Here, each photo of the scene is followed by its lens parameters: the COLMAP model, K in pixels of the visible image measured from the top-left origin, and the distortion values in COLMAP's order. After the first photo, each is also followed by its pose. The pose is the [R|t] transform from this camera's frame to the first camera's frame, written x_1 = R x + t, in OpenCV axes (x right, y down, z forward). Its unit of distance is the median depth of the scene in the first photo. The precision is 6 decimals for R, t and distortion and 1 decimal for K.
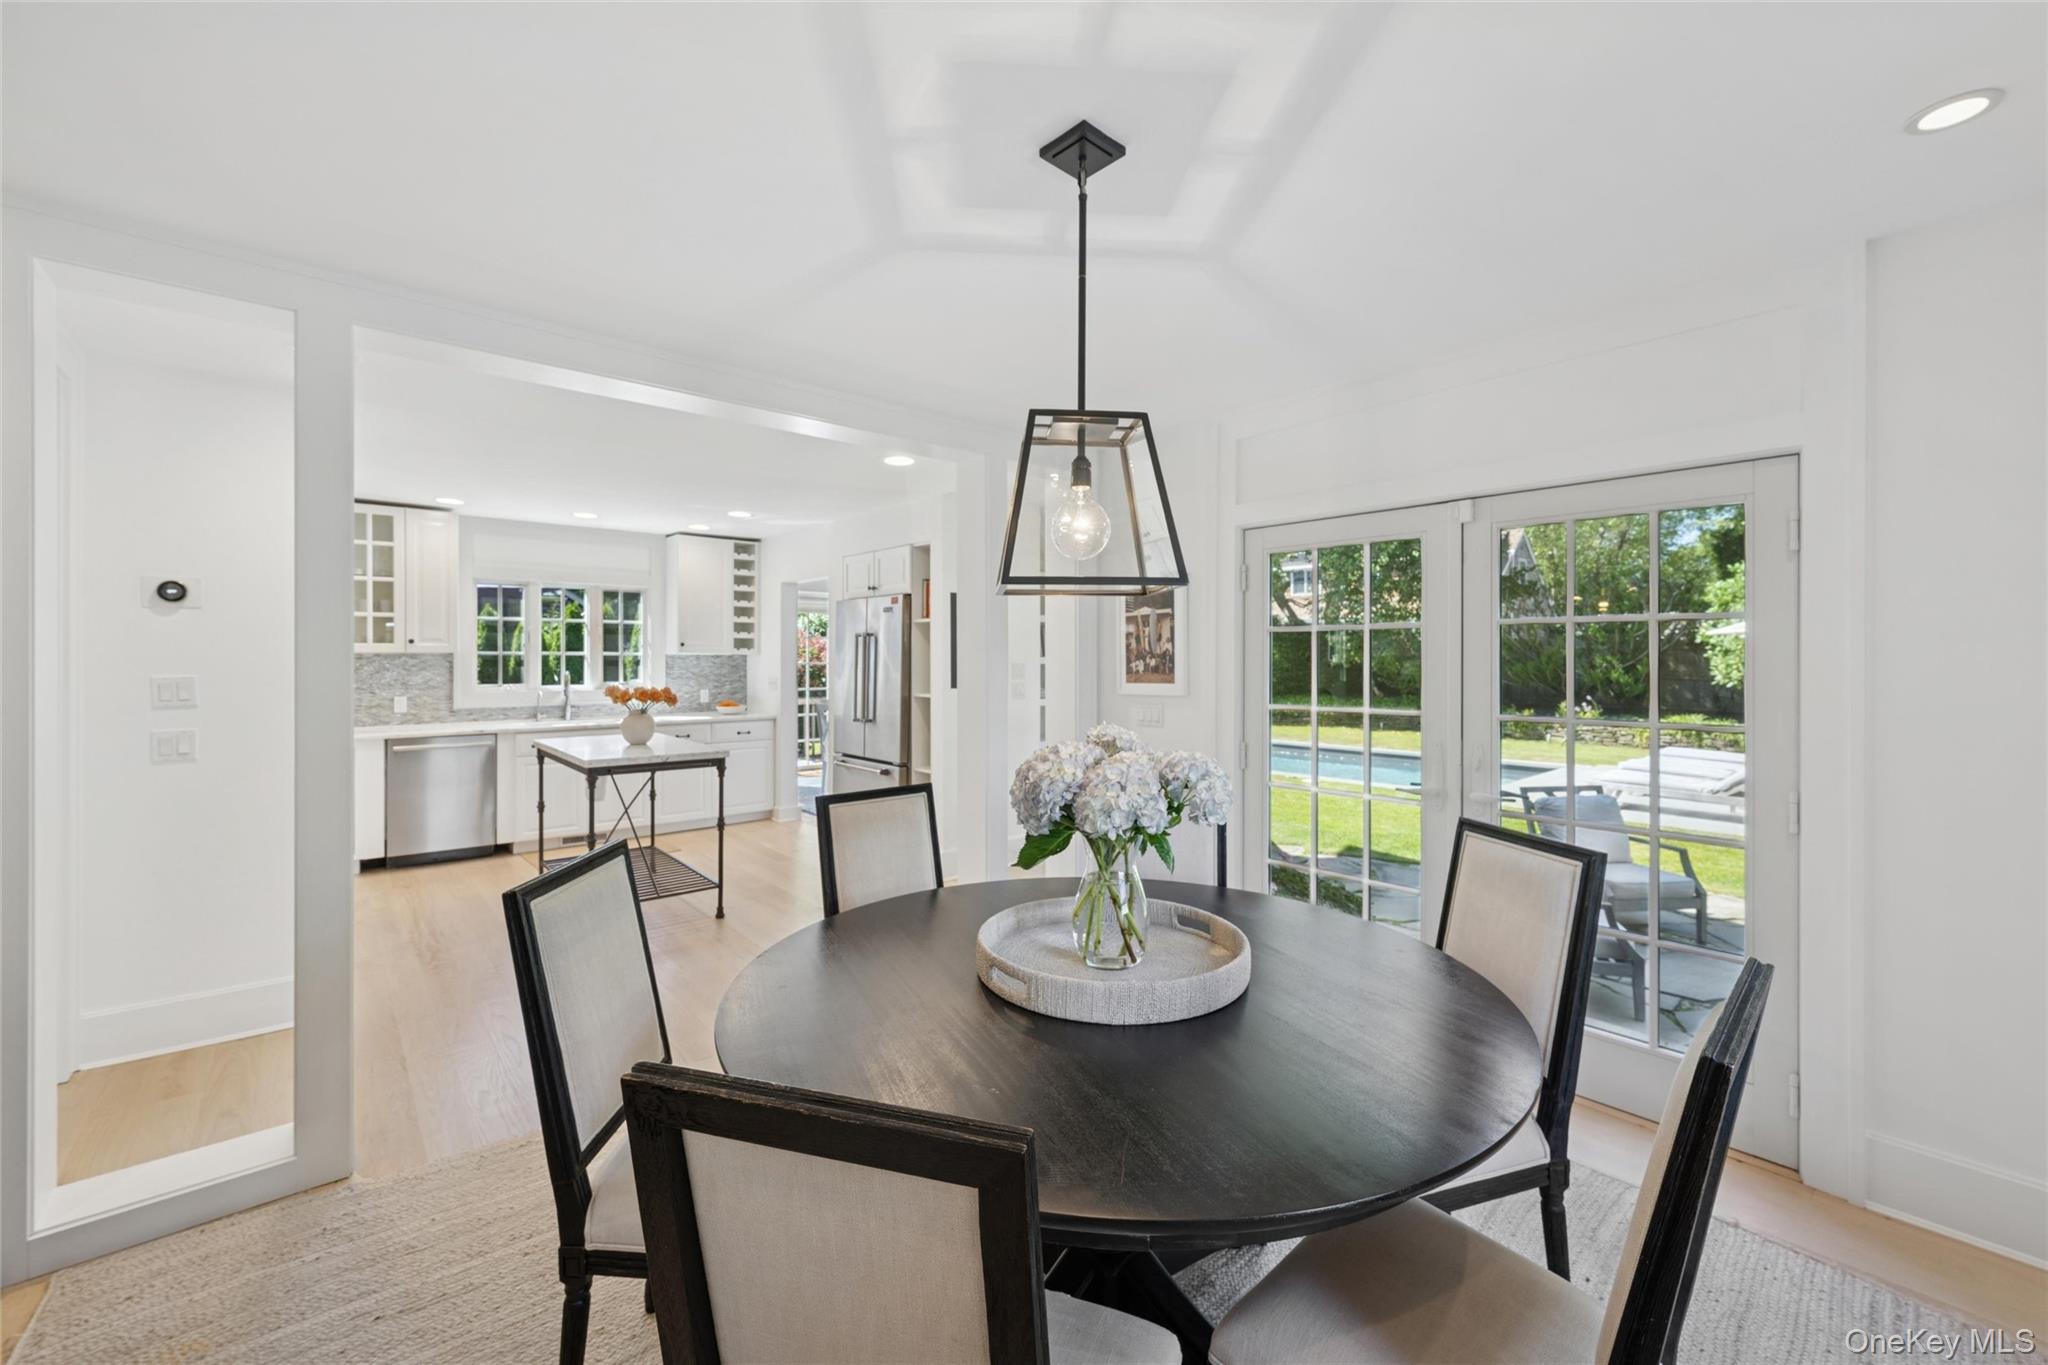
lens RADIAL K [[815.8, 0, 1026.5], [0, 815.8, 663.3], [0, 0, 1]] dist [0.000599, 0.000012]
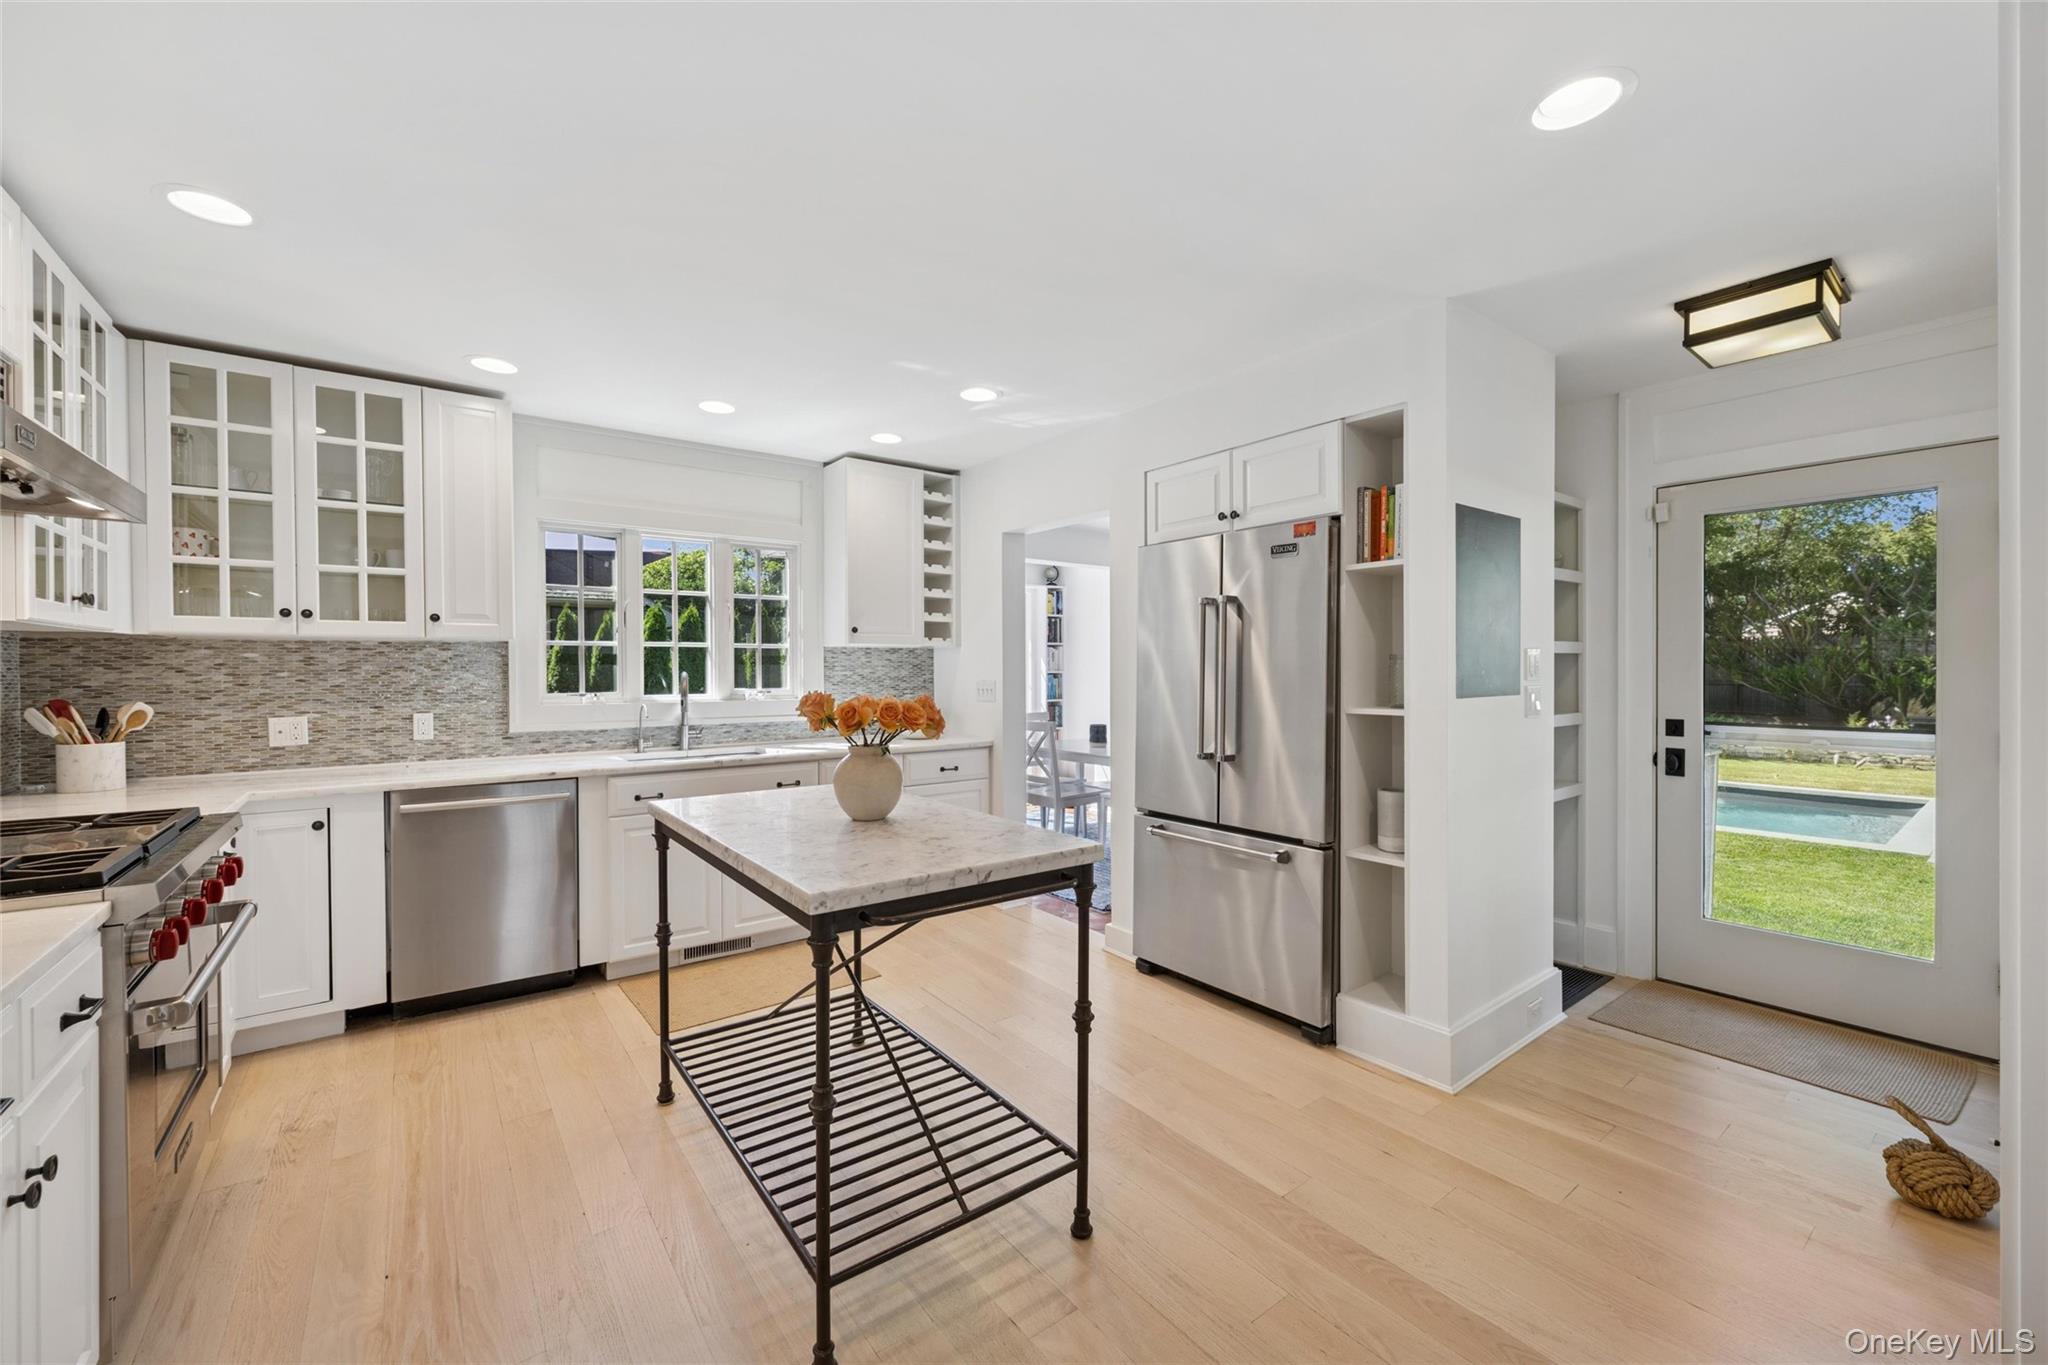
lens RADIAL K [[810.3, 0, 1019.2], [0, 810.3, 682.8], [0, 0, 1]] dist [-0.000958, 0.000052]
pose [[0.997154, -0.002280, -0.075364, -0.260347], [0.003175, 0.999926, 0.011767, 0.011626], [0.075331, -0.011973, 0.997087, 0.400521]]
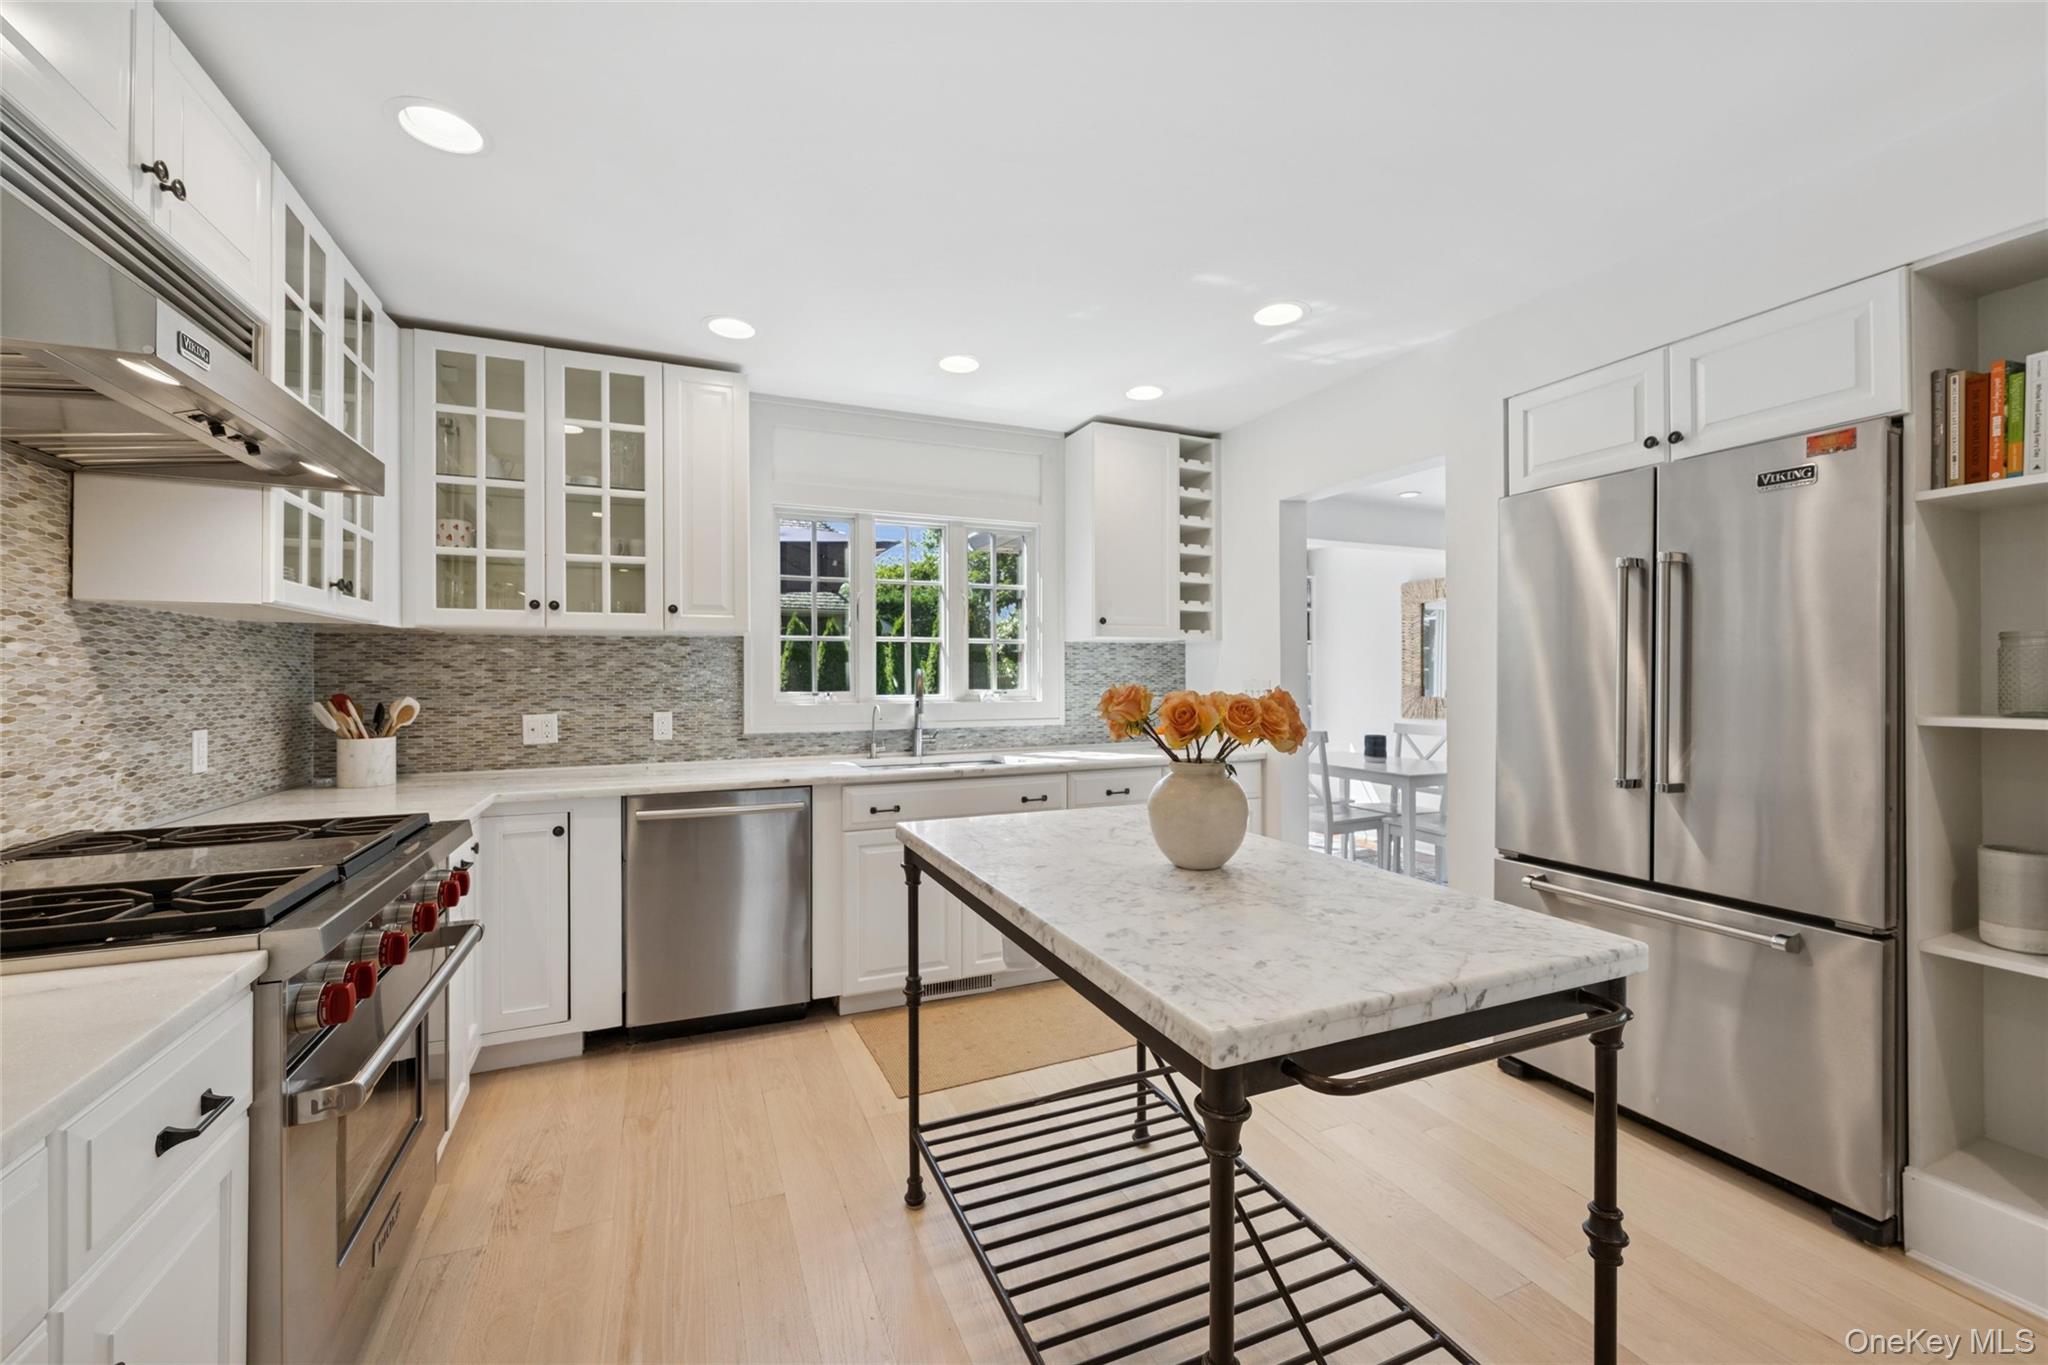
lens RADIAL K [[812.3, 0, 1020.1], [0, 812.3, 679.4], [0, 0, 1]] dist [0.000257, 0.000132]
pose [[0.951568, -0.002953, -0.307425, -0.324602], [0.002593, 0.999995, -0.001579, 0.017813], [0.307428, 0.000705, 0.951571, 0.489548]]
